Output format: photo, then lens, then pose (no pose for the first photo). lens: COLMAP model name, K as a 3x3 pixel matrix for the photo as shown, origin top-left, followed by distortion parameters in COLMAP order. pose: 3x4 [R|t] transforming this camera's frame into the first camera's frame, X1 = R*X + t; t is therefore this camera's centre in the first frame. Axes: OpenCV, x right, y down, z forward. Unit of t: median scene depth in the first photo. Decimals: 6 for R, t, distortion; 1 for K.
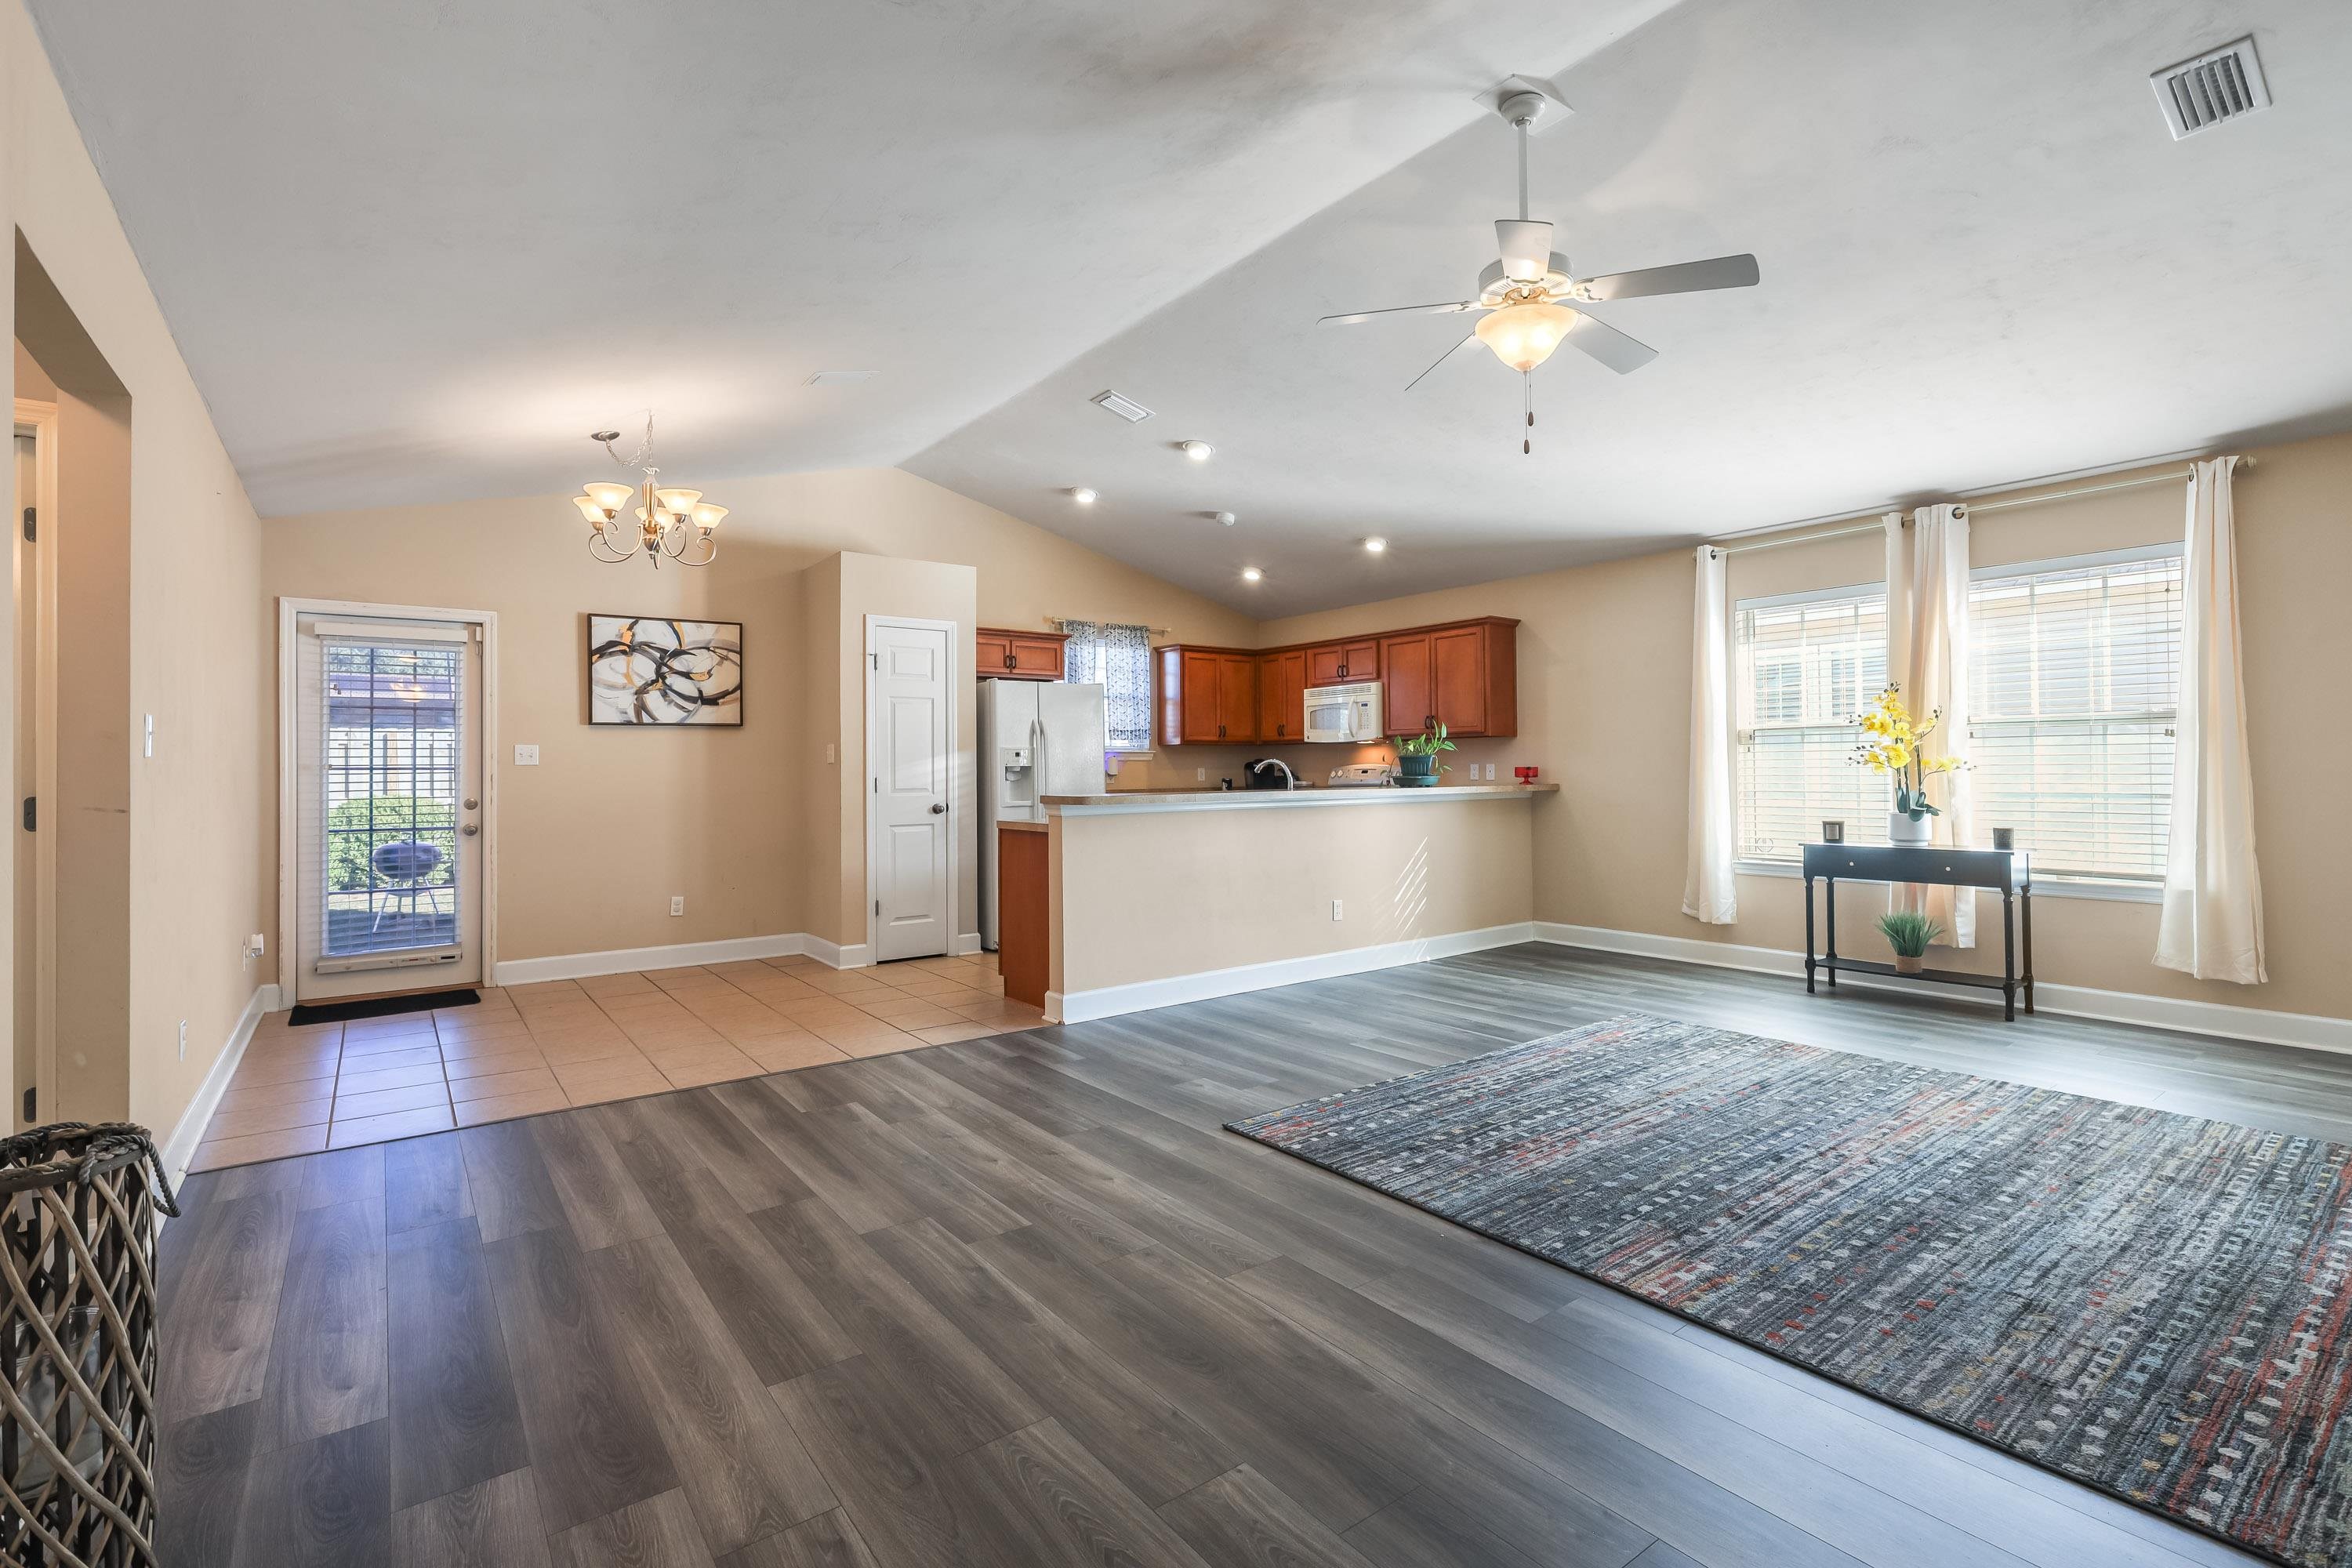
lens RADIAL K [[1074.1, 0, 1191.9], [0, 1074.1, 756.9], [0, 0, 1]] dist [-0.002101, -0.000100]
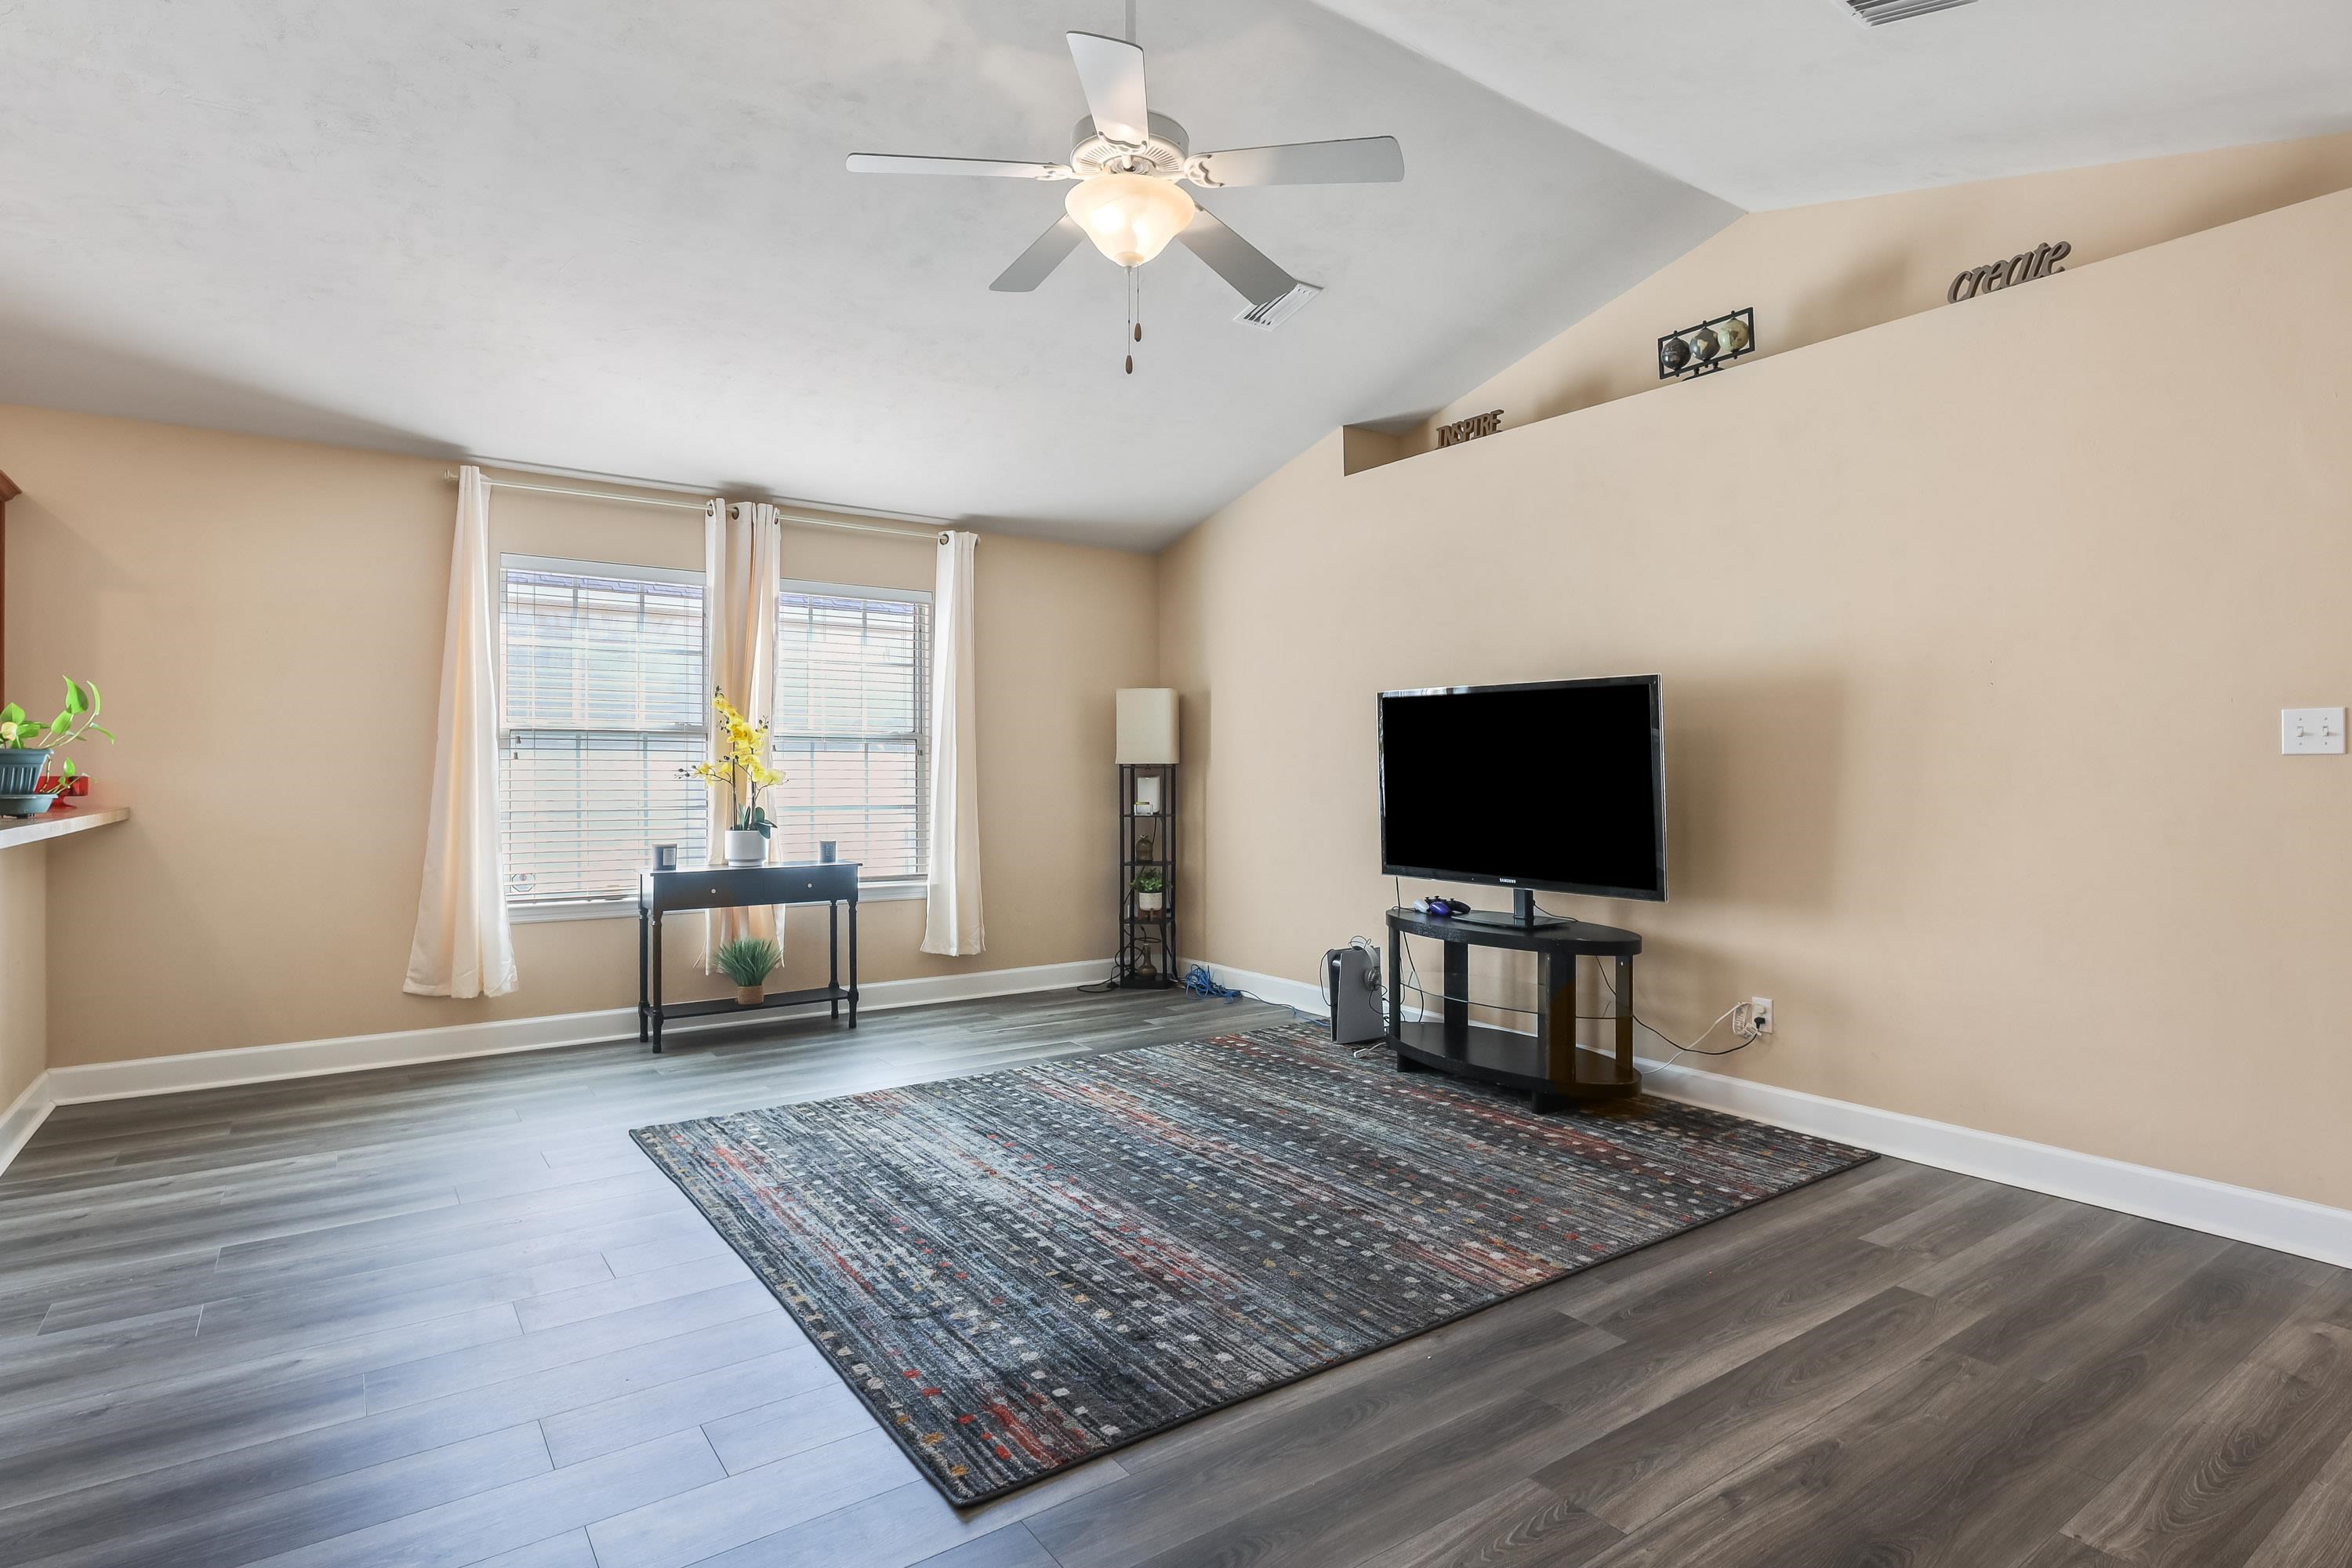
lens RADIAL K [[1194.2, 0, 1191.5], [0, 1194.2, 758.4], [0, 0, 1]] dist [-0.004871, -0.000409]
pose [[0.026343, 0.026292, 0.999307, -0.301253], [-0.013314, 0.999575, -0.025948, 0.011031], [-0.999564, -0.012622, 0.026682, 0.520339]]
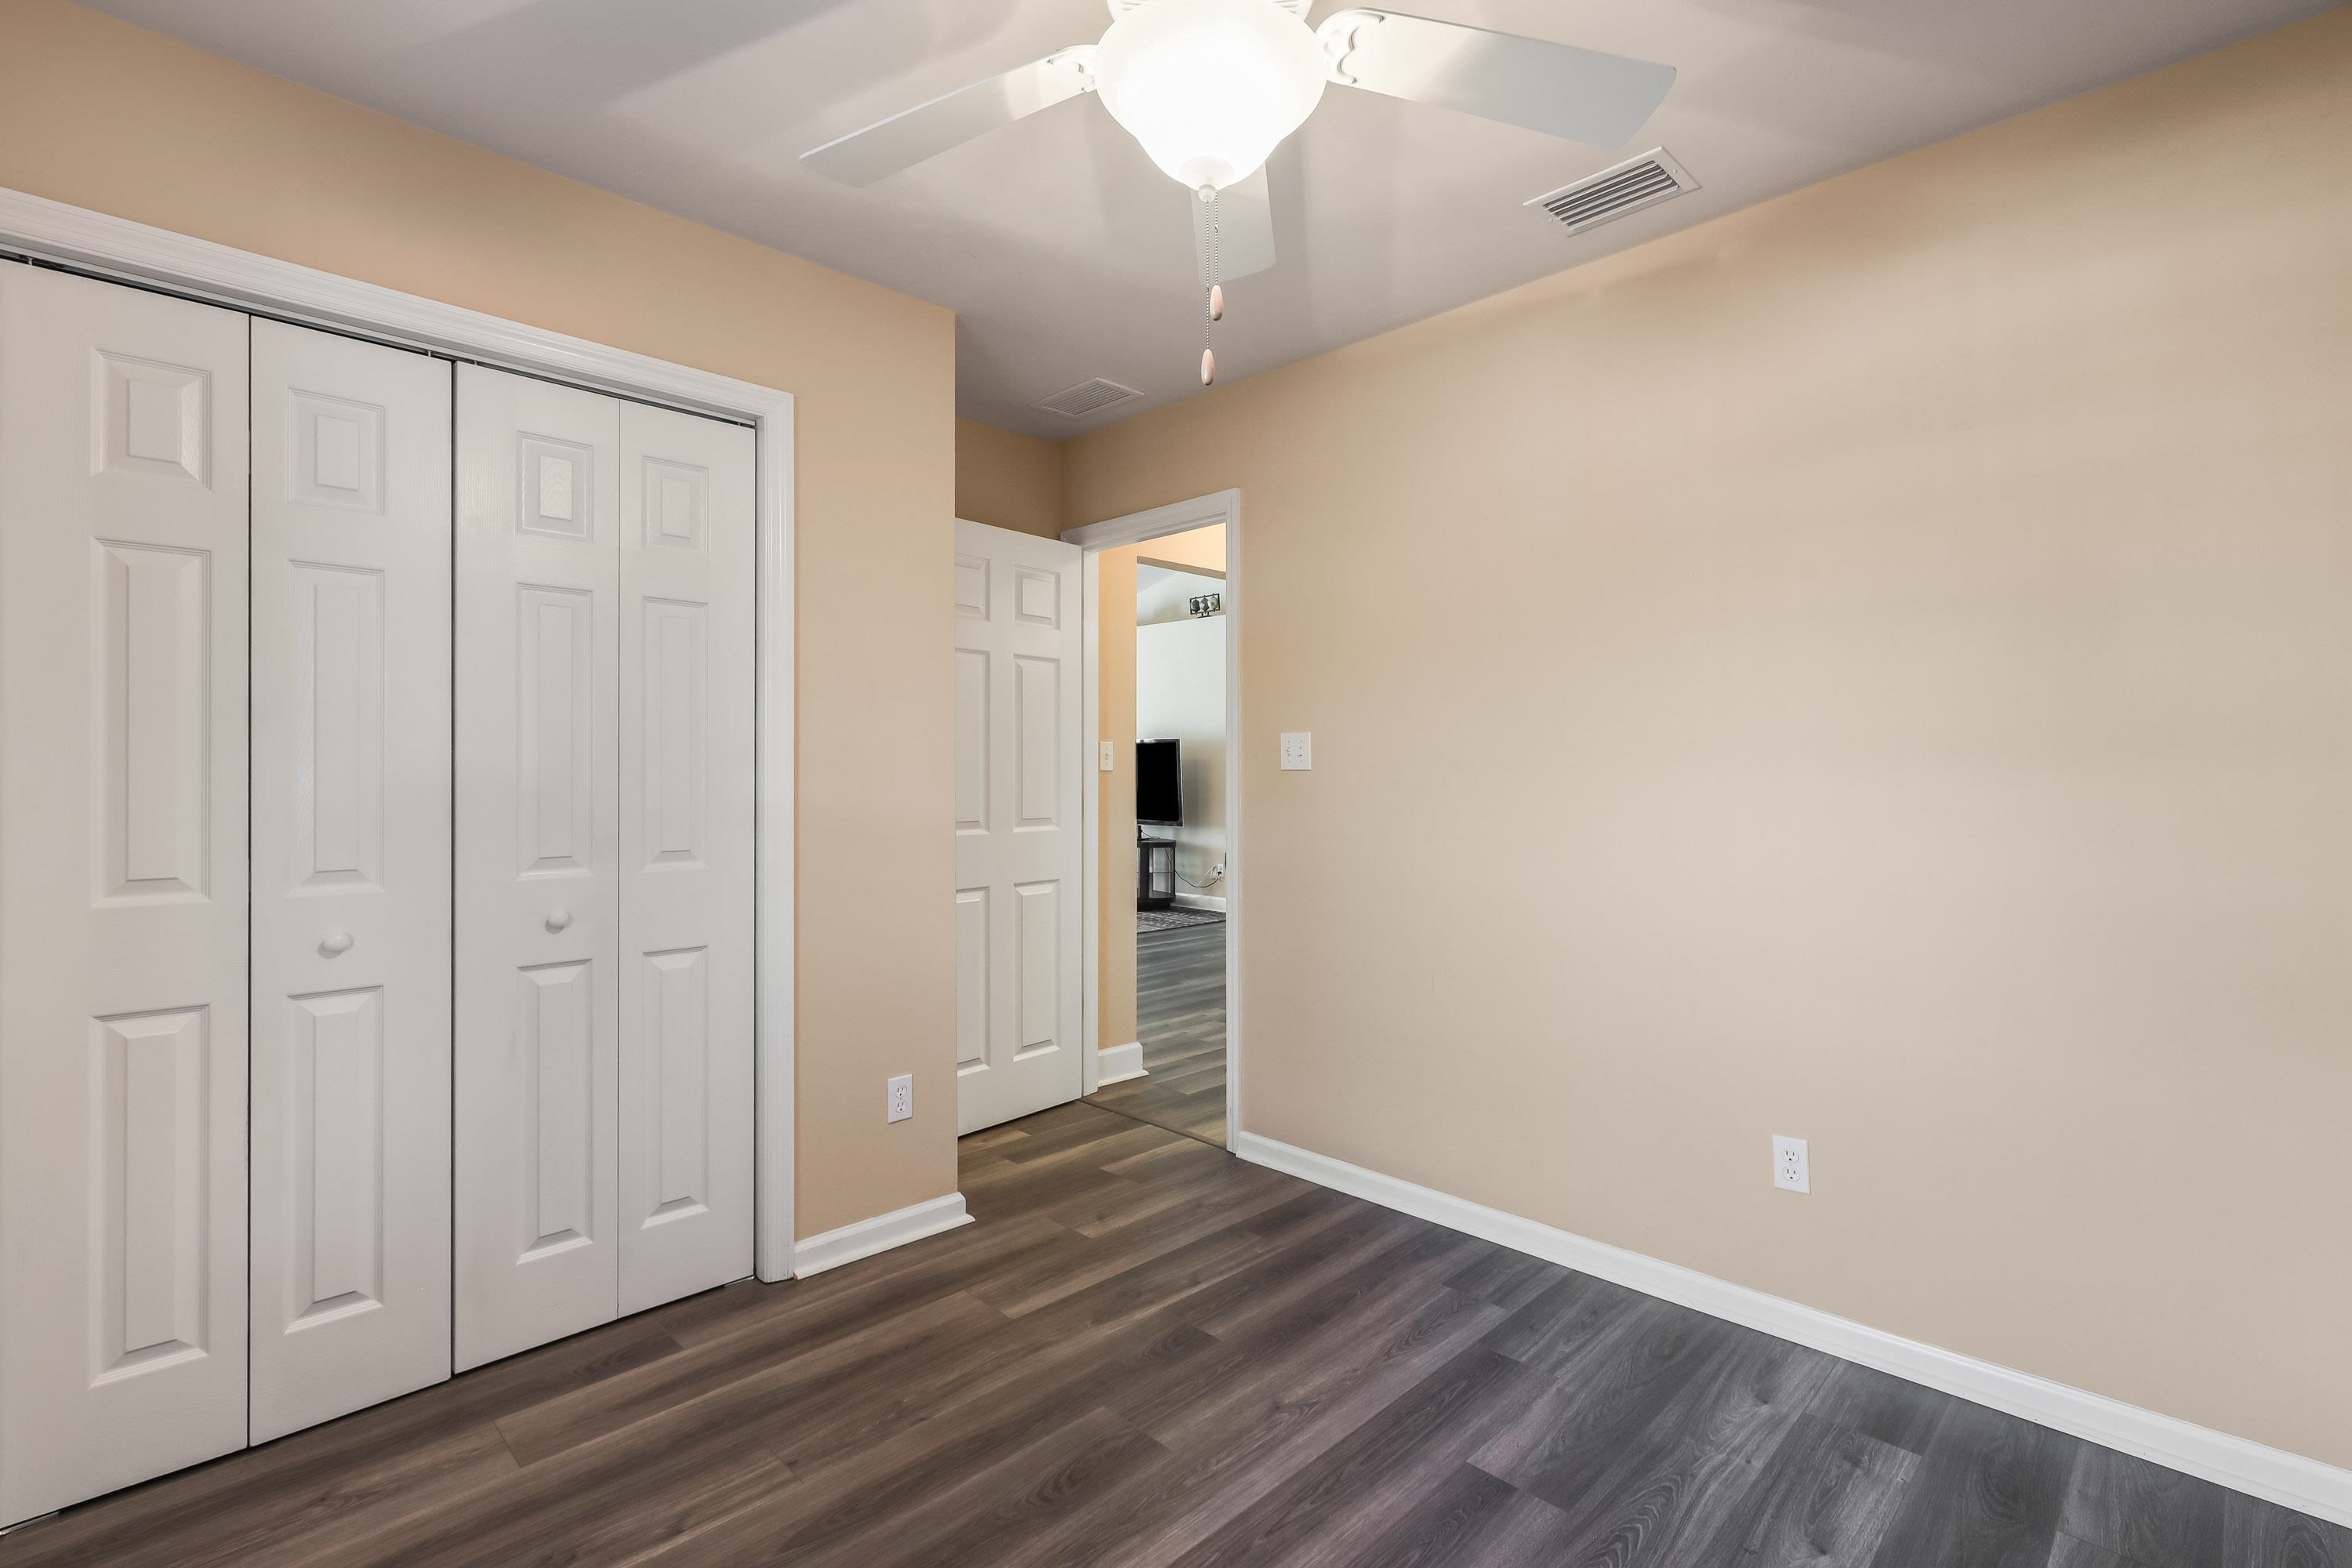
lens RADIAL K [[1074.1, 0, 1191.9], [0, 1074.1, 756.9], [0, 0, 1]] dist [-0.002101, -0.000100]
pose [[-0.141216, 0.026130, 0.989634, -1.176515], [-0.008515, 0.999583, -0.027607, 0.012338], [-0.989942, -0.012325, -0.140935, 0.476813]]
